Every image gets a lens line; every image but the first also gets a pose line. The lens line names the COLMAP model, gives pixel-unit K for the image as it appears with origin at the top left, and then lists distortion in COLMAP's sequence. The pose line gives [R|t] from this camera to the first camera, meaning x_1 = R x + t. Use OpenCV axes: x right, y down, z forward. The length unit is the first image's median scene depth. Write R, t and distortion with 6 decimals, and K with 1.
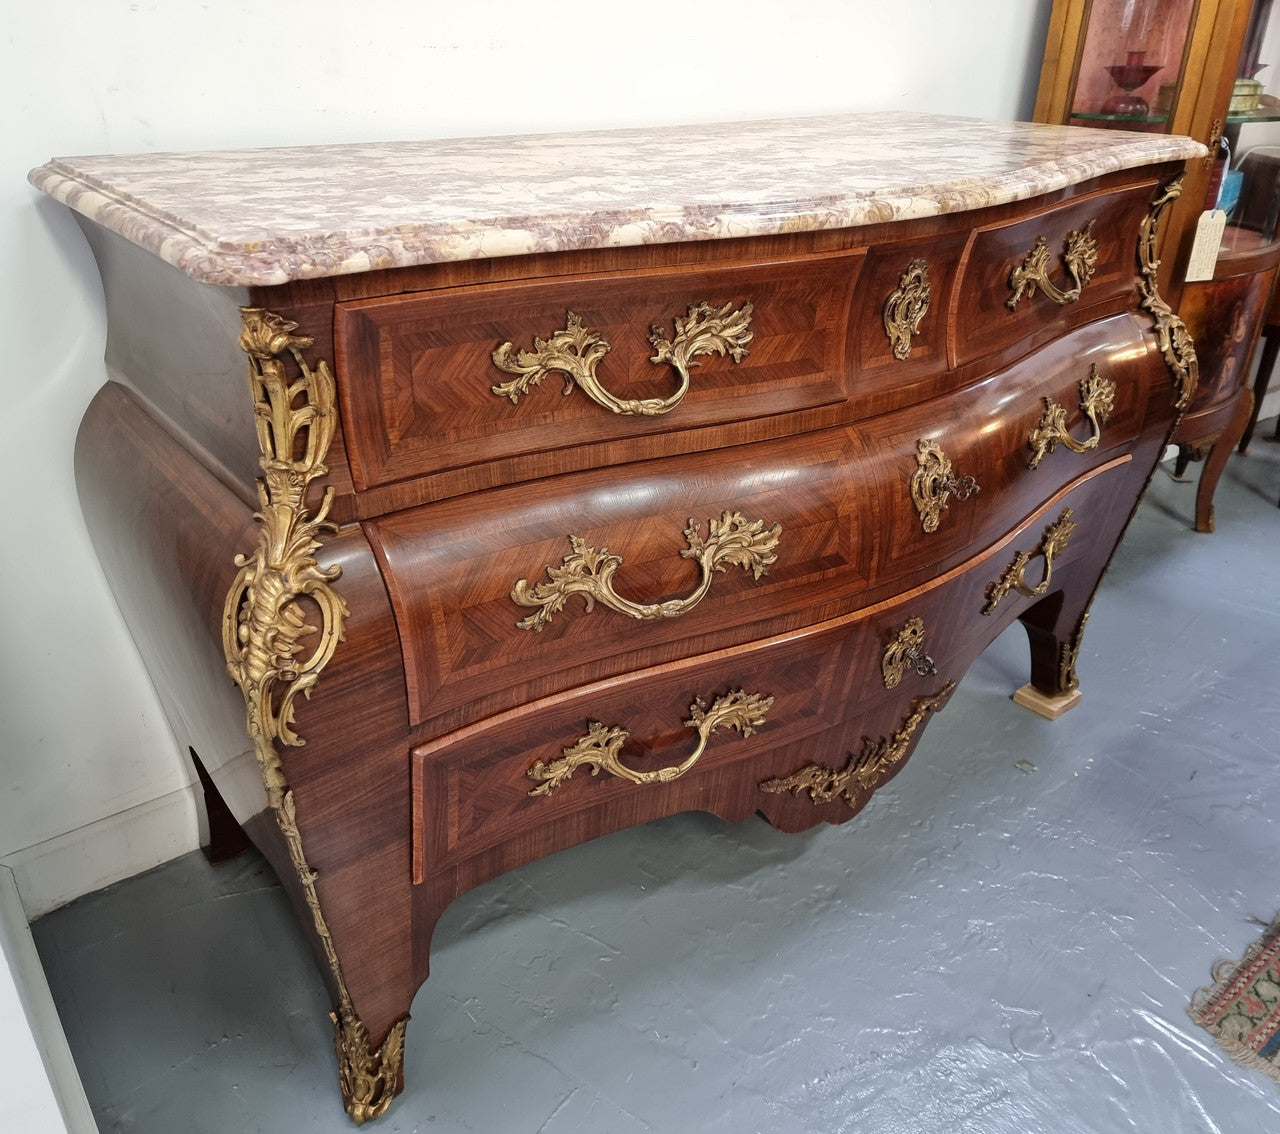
lens RADIAL K [[1051.0, 0, 640.9], [0, 1051.0, 556.8], [0, 0, 1]] dist [0.088884, -0.085185]
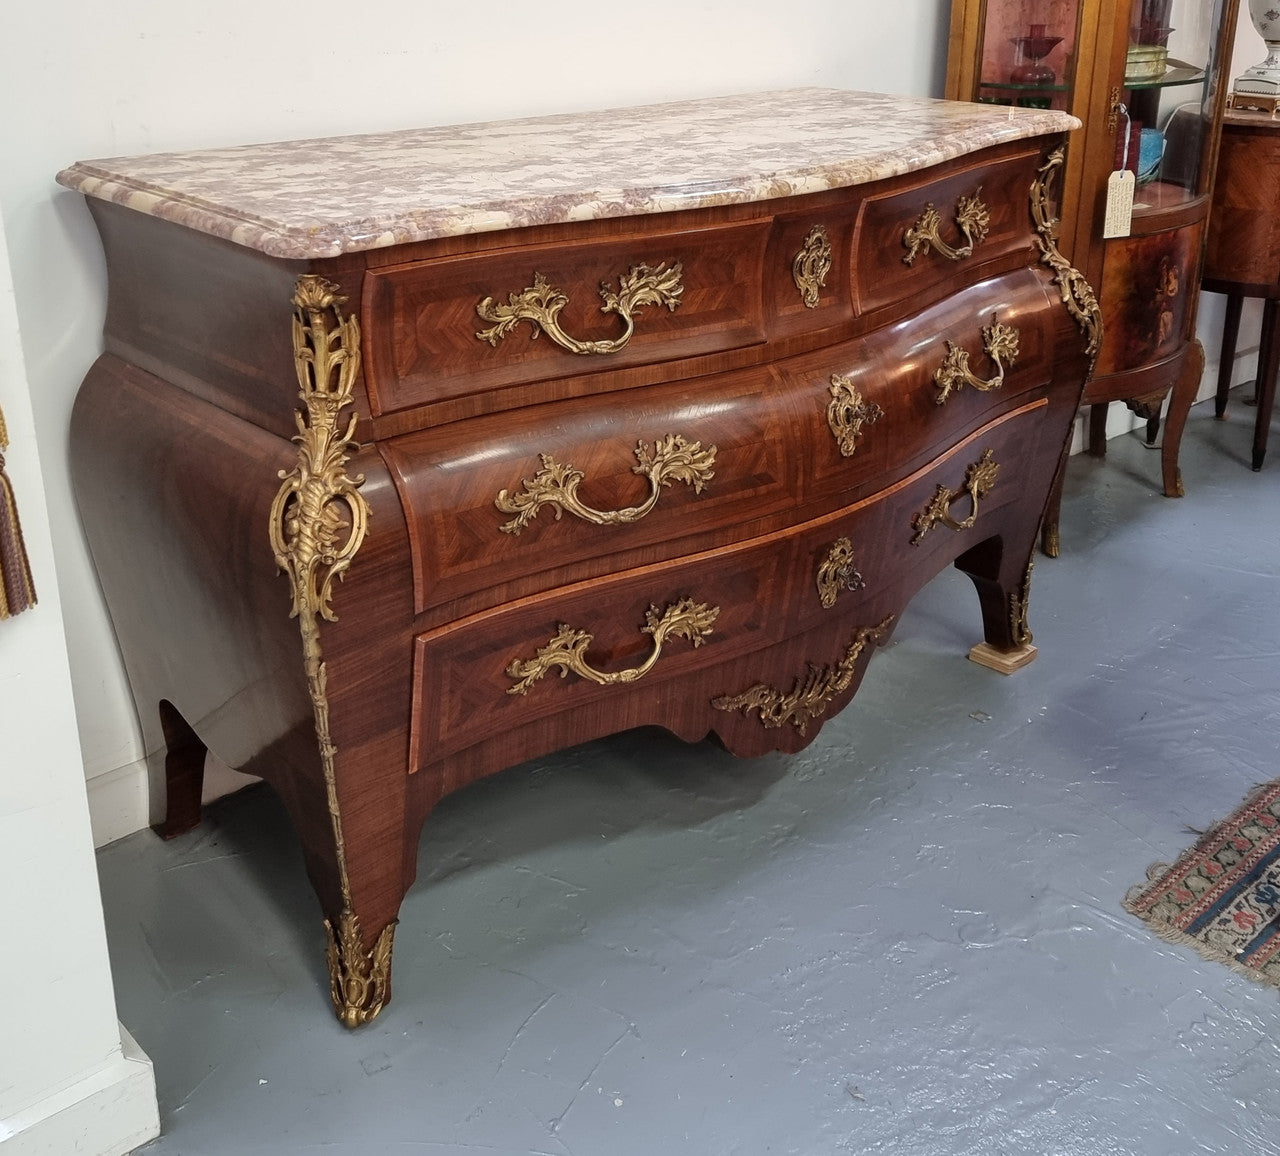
lens RADIAL K [[1441.5, 0, 651.1], [0, 1441.5, 420.5], [0, 0, 1]] dist [0.072289, 0.000000]
pose [[0.996450, -0.037761, 0.075239, -0.061138], [0.047934, 0.989222, -0.138353, 0.167299], [-0.069204, 0.141468, 0.987521, -0.609703]]
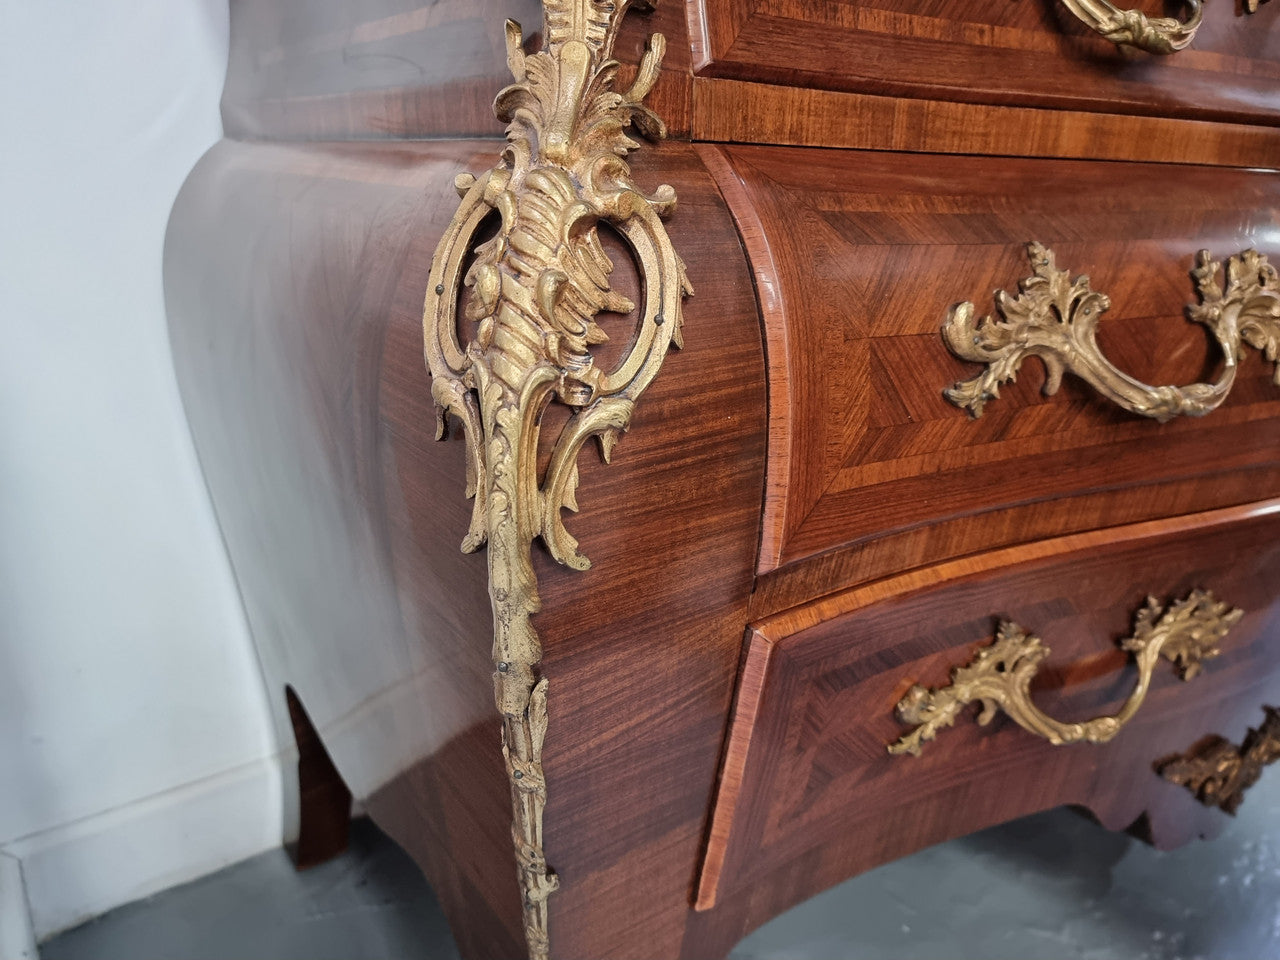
lens RADIAL K [[896.1, 0, 623.7], [0, 896.1, 474.5], [0, 0, 1]] dist [0.057841, -0.052366]
pose [[0.999260, 0.019957, -0.032866, -0.246294], [-0.024720, 0.988137, -0.151572, 0.164984], [0.029451, 0.152273, 0.987900, 0.525927]]
